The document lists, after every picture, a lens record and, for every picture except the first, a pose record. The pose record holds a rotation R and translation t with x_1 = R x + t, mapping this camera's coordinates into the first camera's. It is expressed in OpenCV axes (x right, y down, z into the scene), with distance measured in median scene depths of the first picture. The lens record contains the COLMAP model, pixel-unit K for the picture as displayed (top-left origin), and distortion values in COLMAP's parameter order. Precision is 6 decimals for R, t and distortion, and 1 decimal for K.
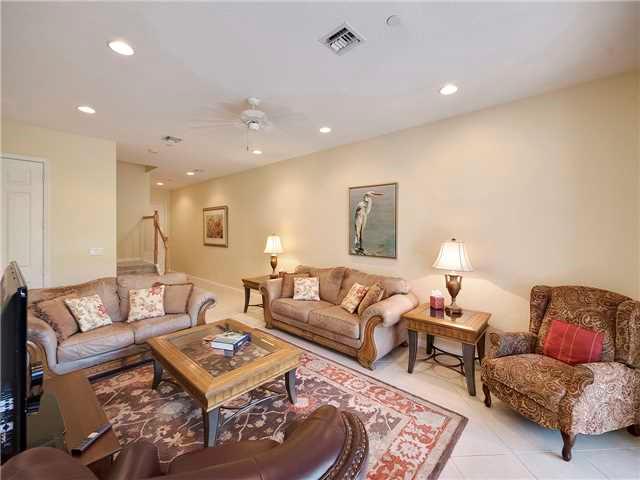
lens RADIAL K [[274.4, 0, 313.7], [0, 274.4, 236.5], [0, 0, 1]] dist [-0.002448, 0.000872]
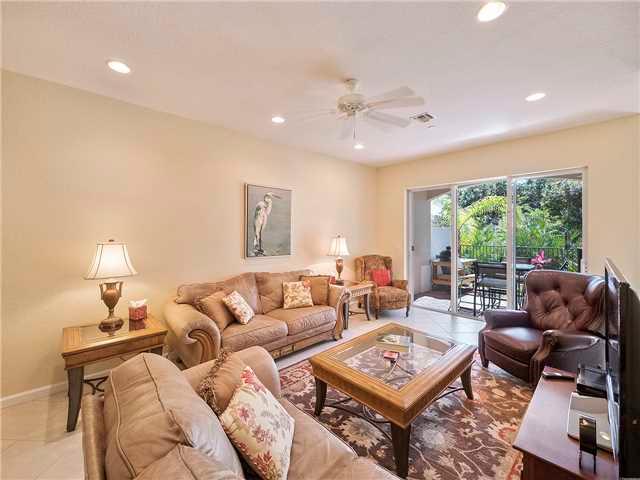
lens RADIAL K [[274.4, 0, 322.1], [0, 274.4, 239.2], [0, 0, 1]] dist [-0.002448, 0.000872]
pose [[0.052852, -0.031253, 0.998113, -0.797125], [0.021995, 0.999304, 0.030126, -0.017940], [-0.998360, 0.020361, 0.053502, 0.748594]]
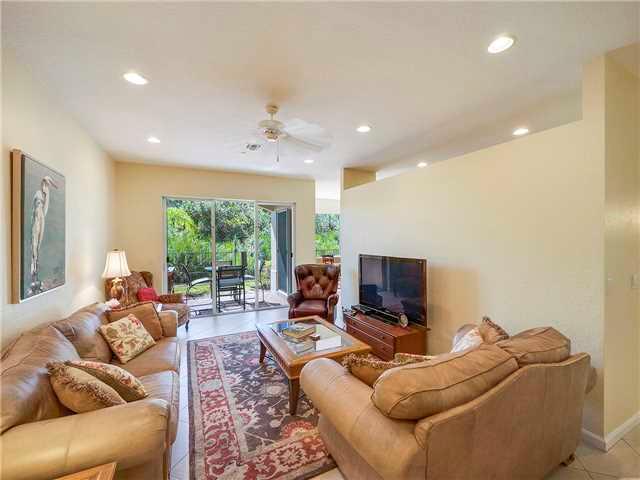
lens RADIAL K [[274.4, 0, 321.0], [0, 274.4, 242.2], [0, 0, 1]] dist [-0.002448, 0.000872]
pose [[-0.941627, -0.005273, 0.336617, -0.508903], [0.007523, 0.999298, 0.036698, -0.044565], [-0.336574, 0.037088, -0.940926, 1.331246]]
